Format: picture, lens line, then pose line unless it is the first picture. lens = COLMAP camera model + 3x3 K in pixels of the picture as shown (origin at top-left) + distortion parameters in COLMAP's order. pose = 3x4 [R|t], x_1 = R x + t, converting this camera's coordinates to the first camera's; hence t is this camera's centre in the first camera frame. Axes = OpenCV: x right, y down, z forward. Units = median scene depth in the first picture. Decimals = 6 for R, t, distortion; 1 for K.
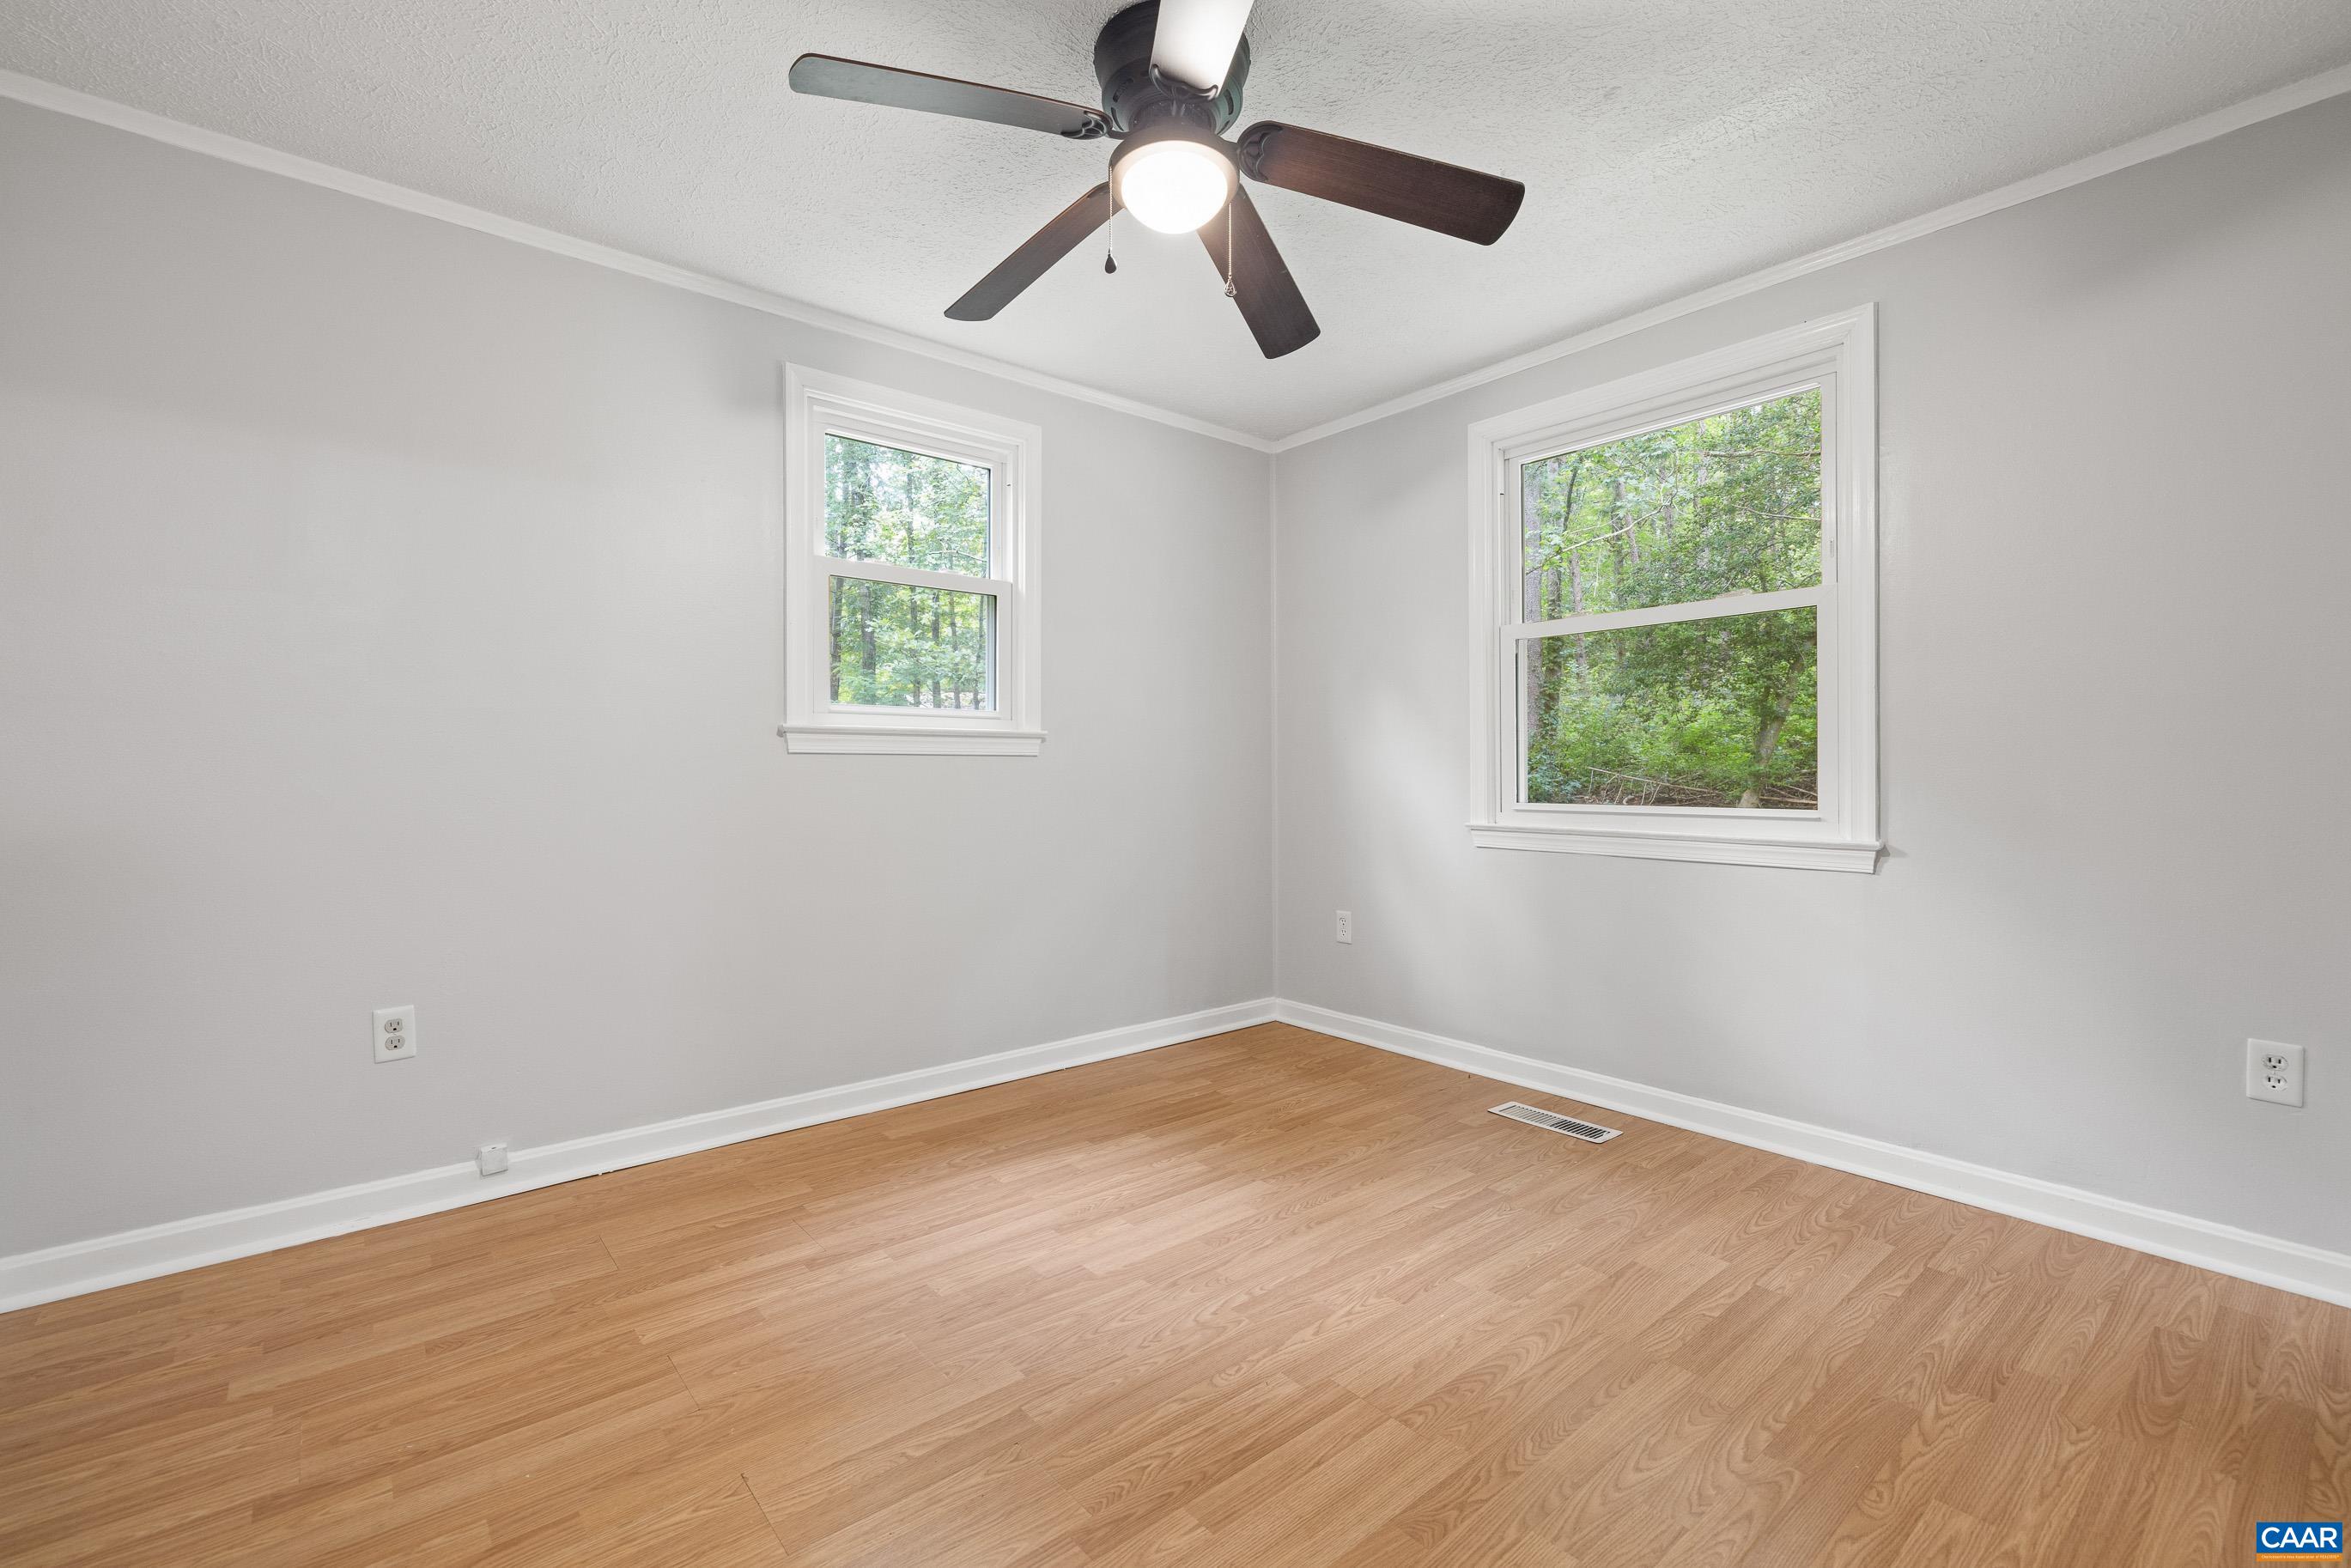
lens RADIAL K [[987.8, 0, 1169.5], [0, 987.8, 773.4], [0, 0, 1]] dist [0.001155, 0.000094]
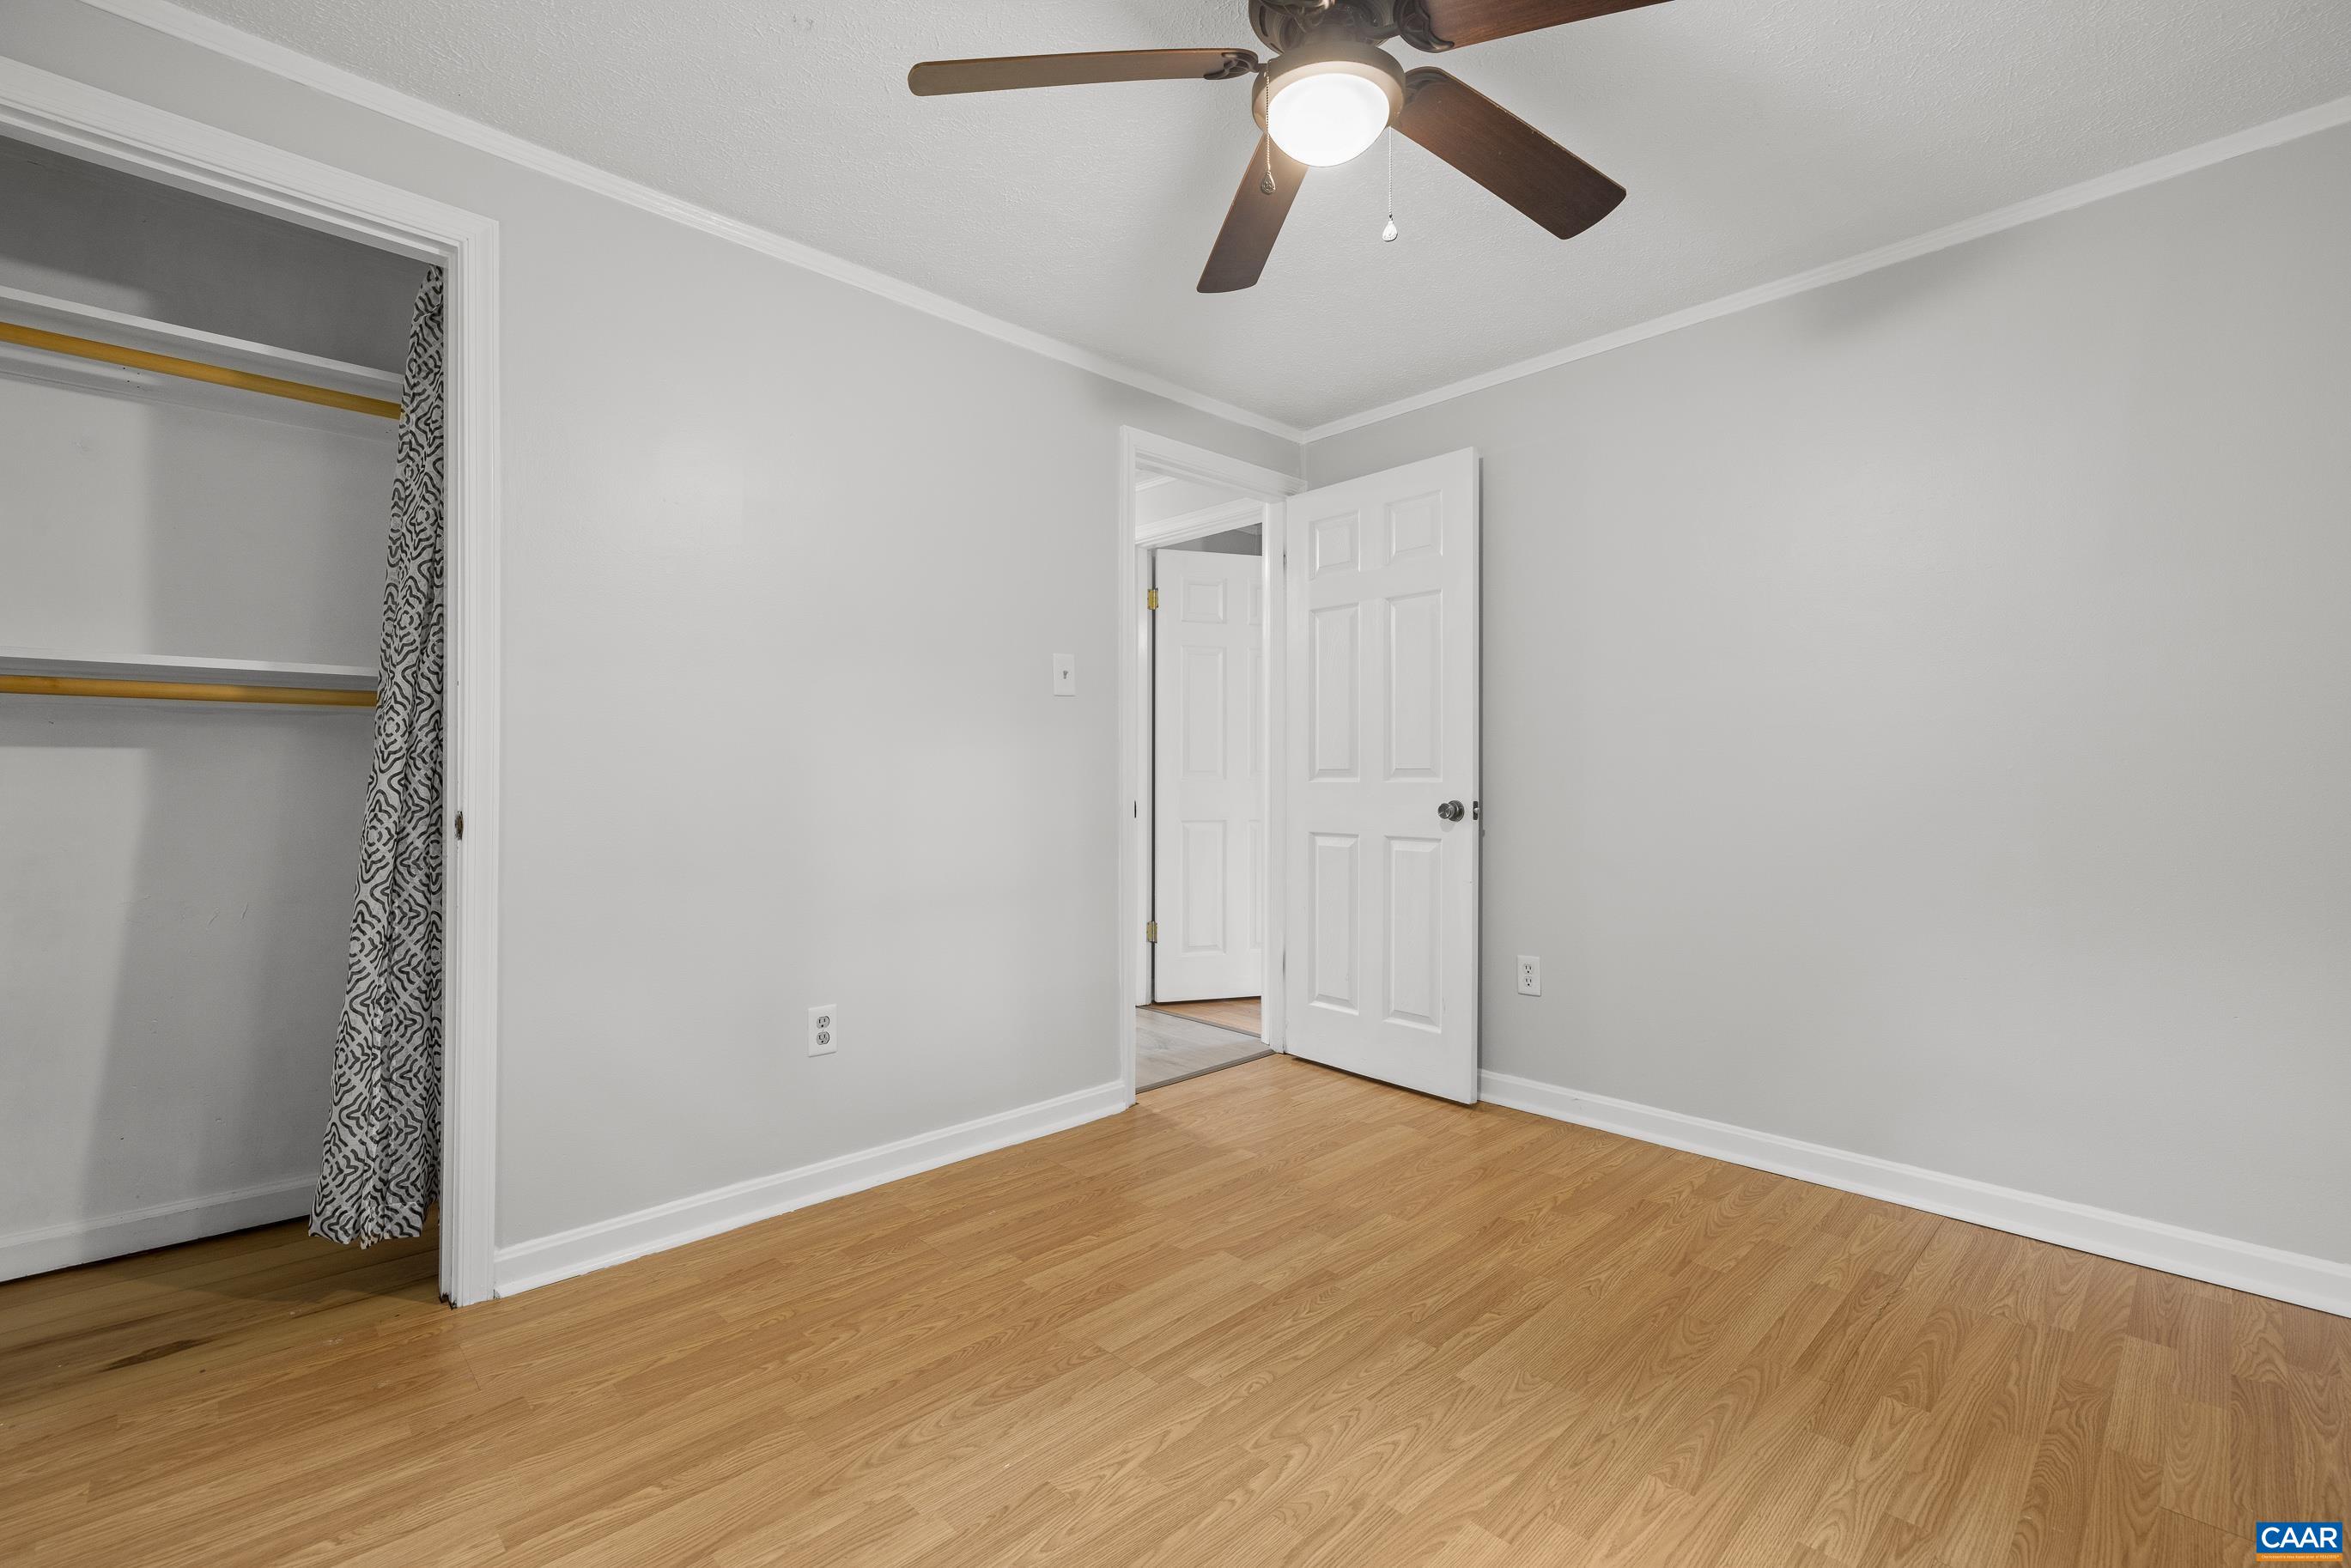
lens RADIAL K [[987.8, 0, 1169.5], [0, 987.8, 773.4], [0, 0, 1]] dist [0.001155, 0.000094]
pose [[-0.997552, 0.000933, -0.069927, 0.217301], [0.000930, 1.000000, 0.000066, -0.014402], [0.069927, 0.000000, -0.997552, 1.969527]]
